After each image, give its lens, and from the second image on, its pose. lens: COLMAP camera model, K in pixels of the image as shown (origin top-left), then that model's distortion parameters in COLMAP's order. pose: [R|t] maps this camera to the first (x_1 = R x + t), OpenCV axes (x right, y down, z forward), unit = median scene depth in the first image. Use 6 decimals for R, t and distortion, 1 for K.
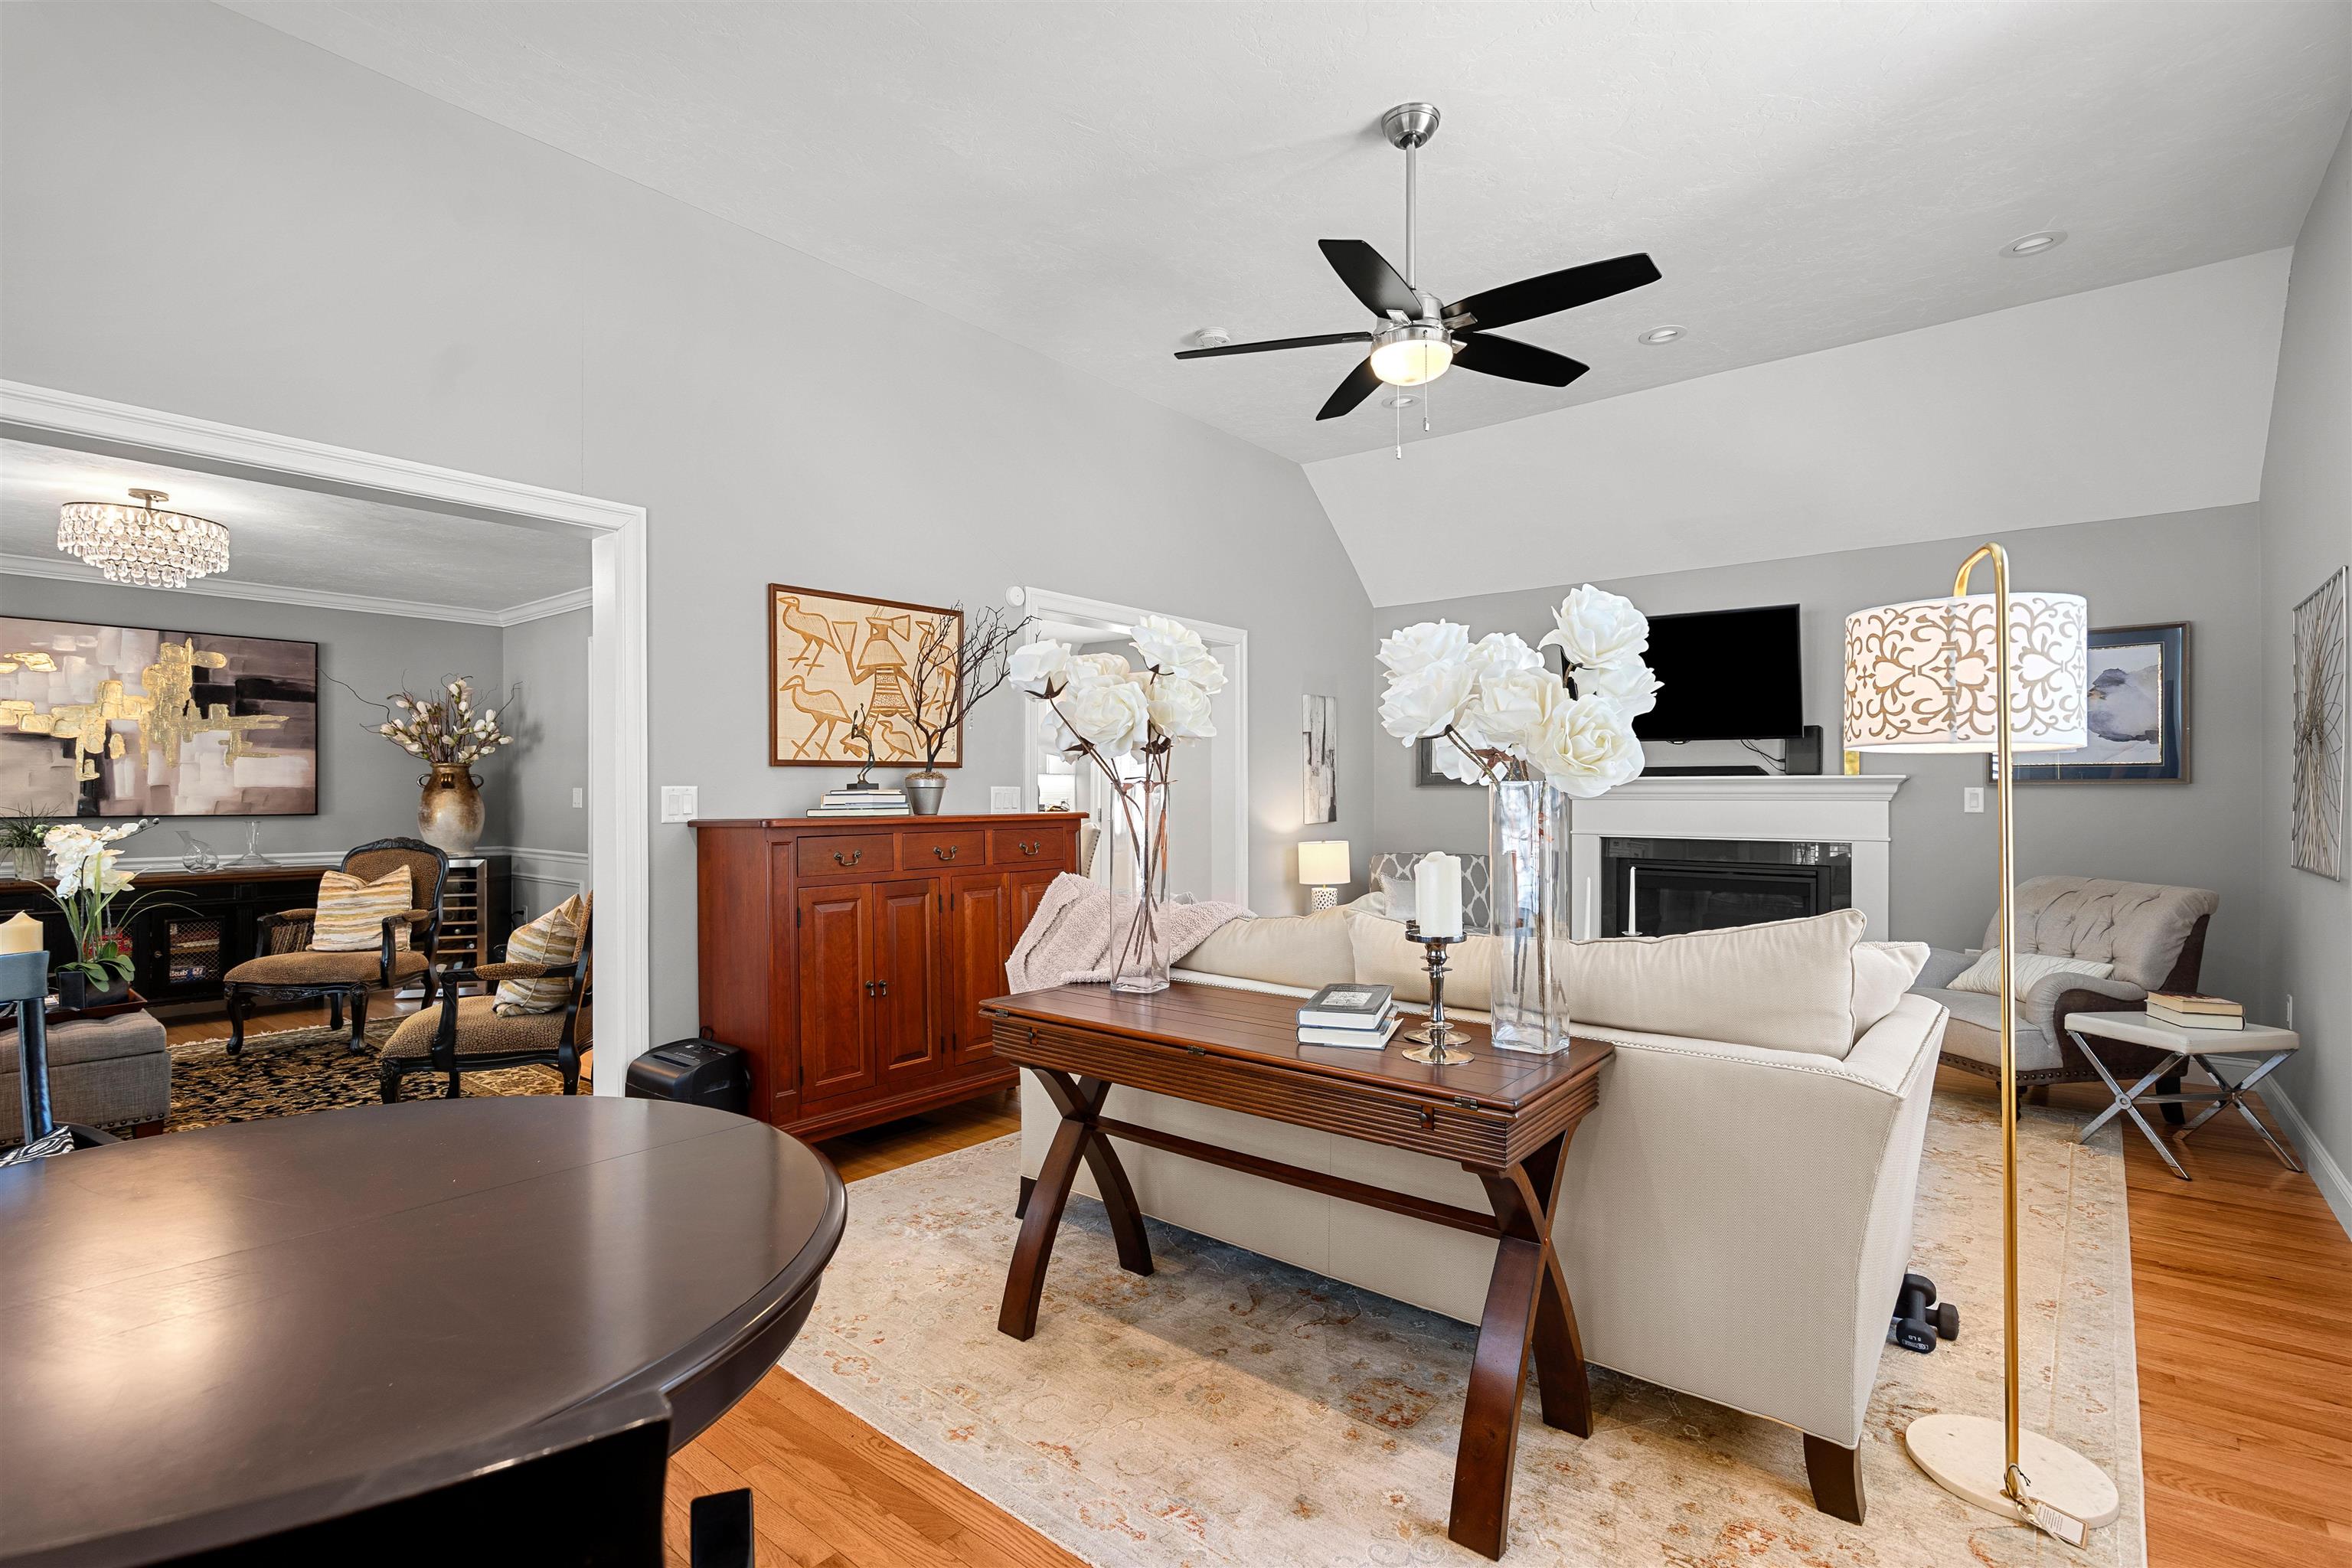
lens RADIAL K [[1118.6, 0, 1170.1], [0, 1118.6, 788.0], [0, 0, 1]] dist [-0.004114, -0.000158]
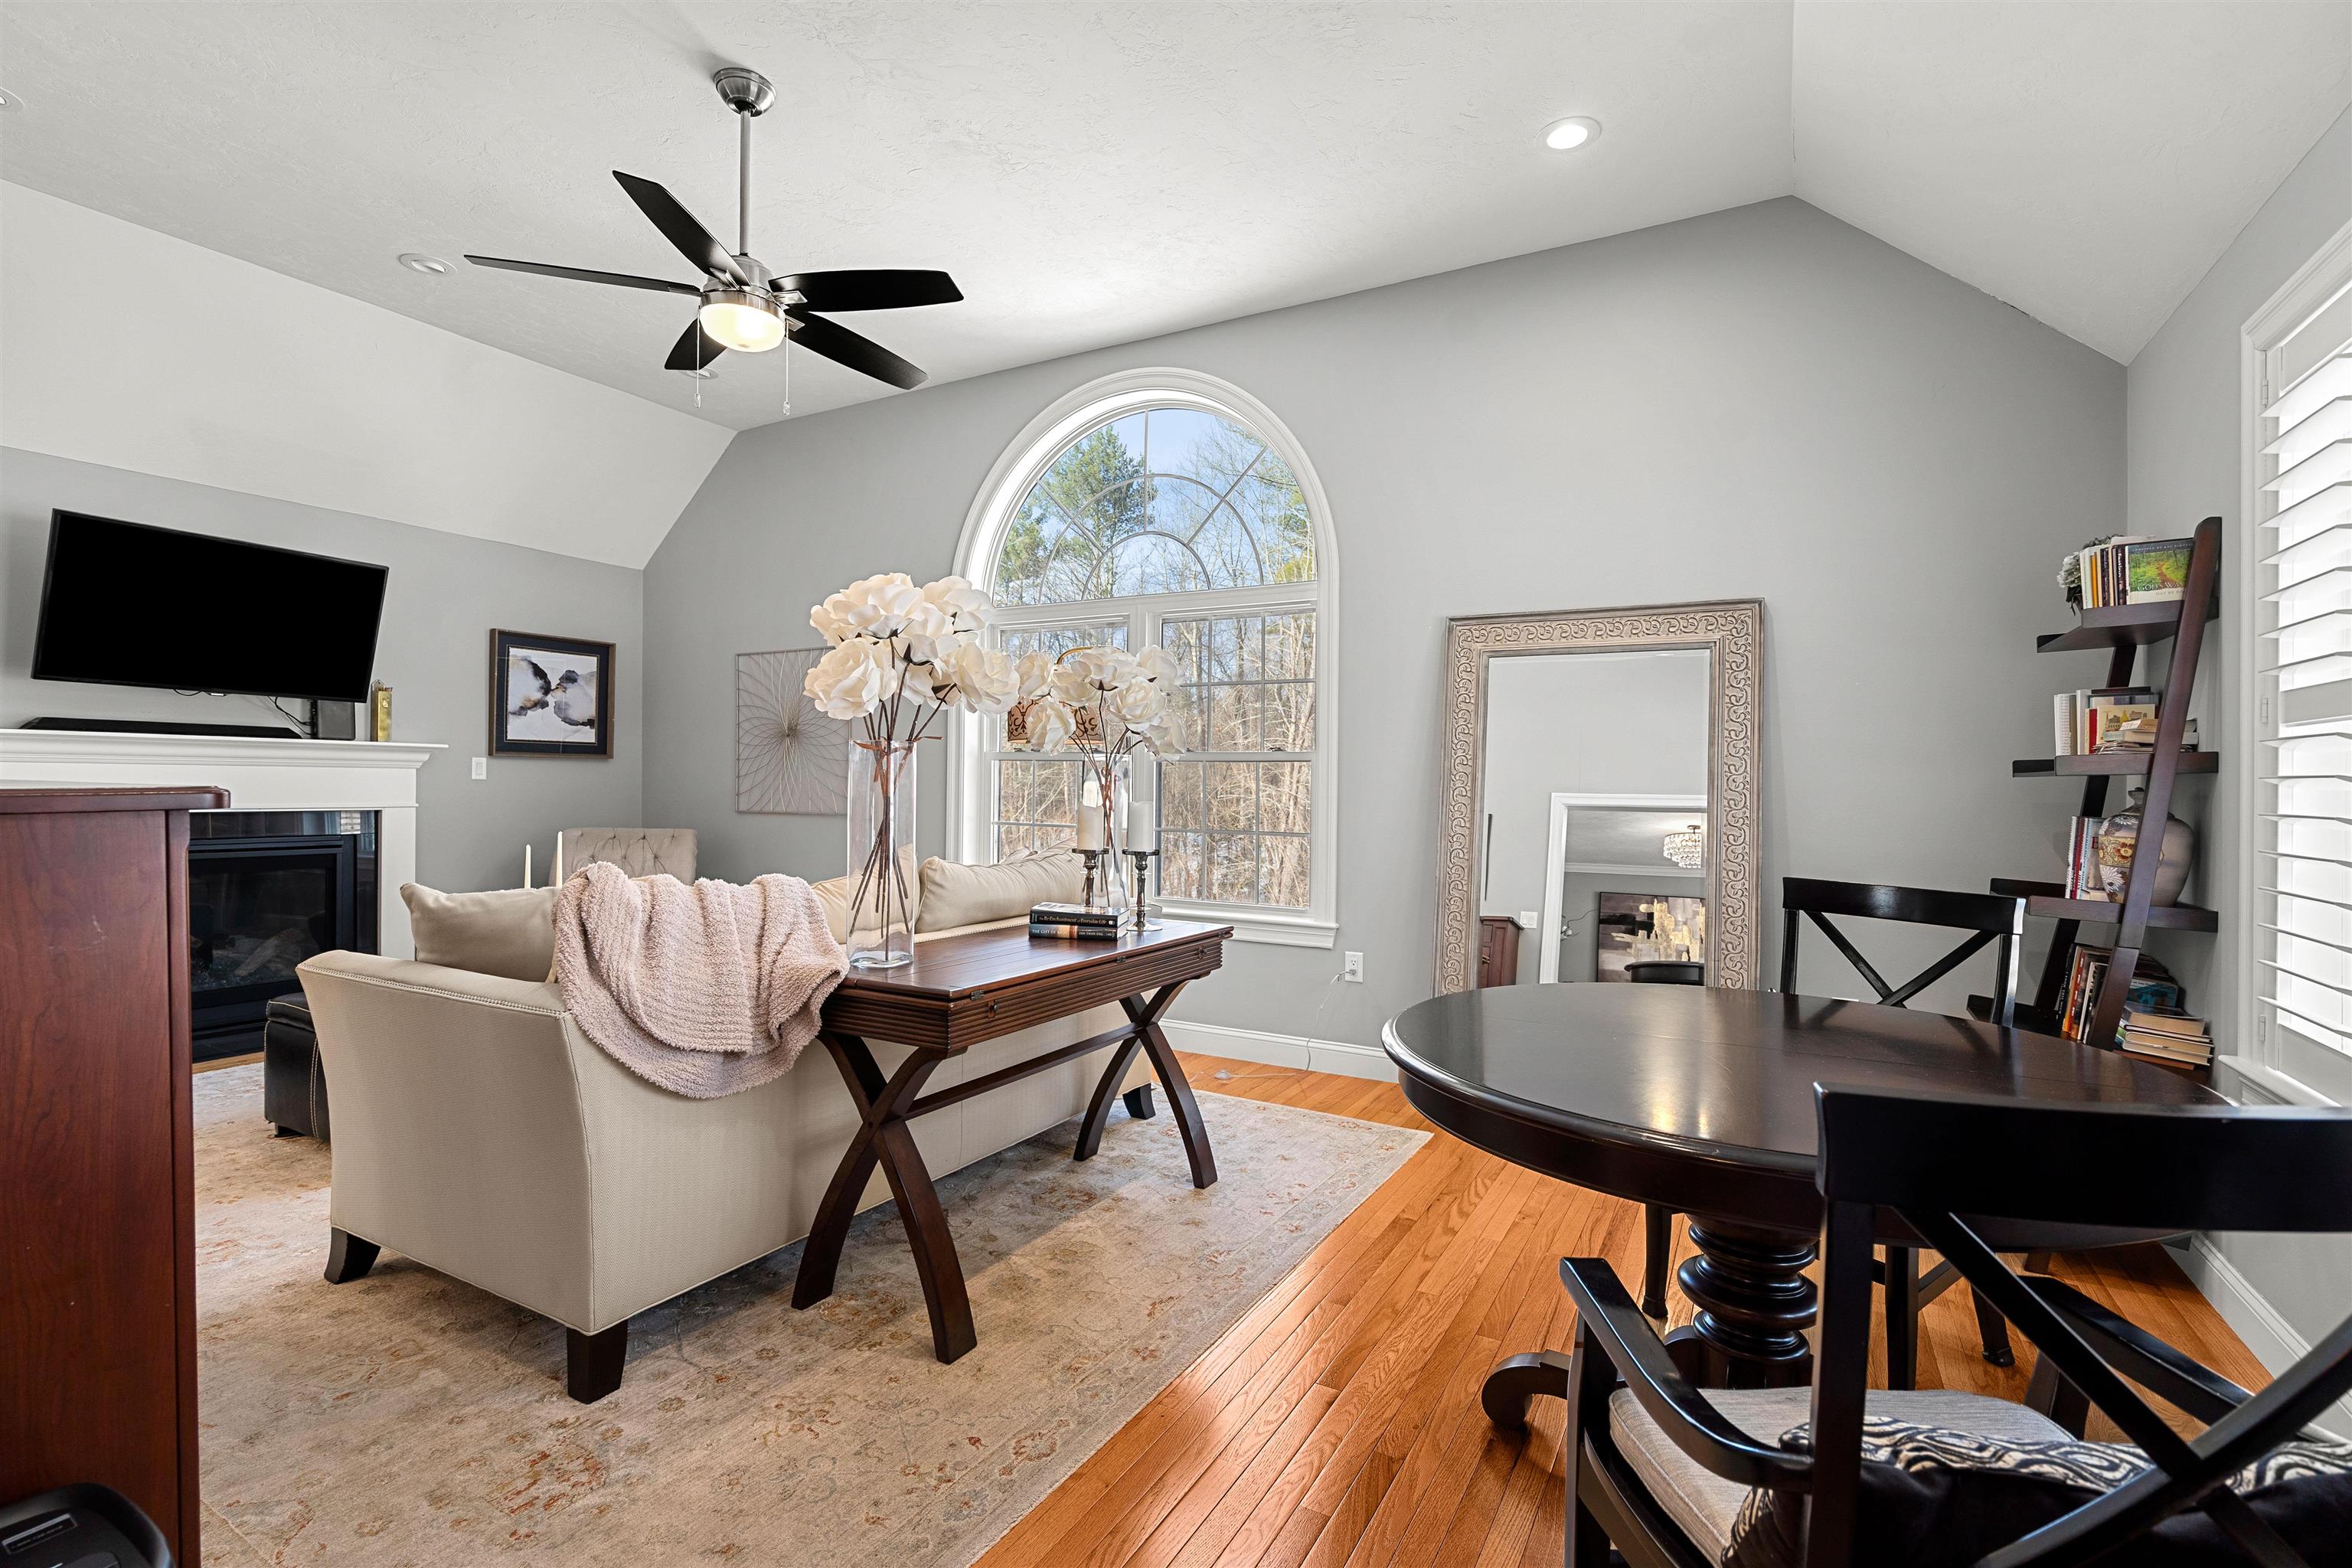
lens RADIAL K [[1118.6, 0, 1170.2], [0, 1118.6, 784.9], [0, 0, 1]] dist [-0.004114, -0.000158]
pose [[-0.198120, -0.003314, 0.980172, -0.842939], [-0.016457, 0.999865, 0.000055, 0.024462], [-0.980040, -0.016120, -0.198148, 0.819622]]
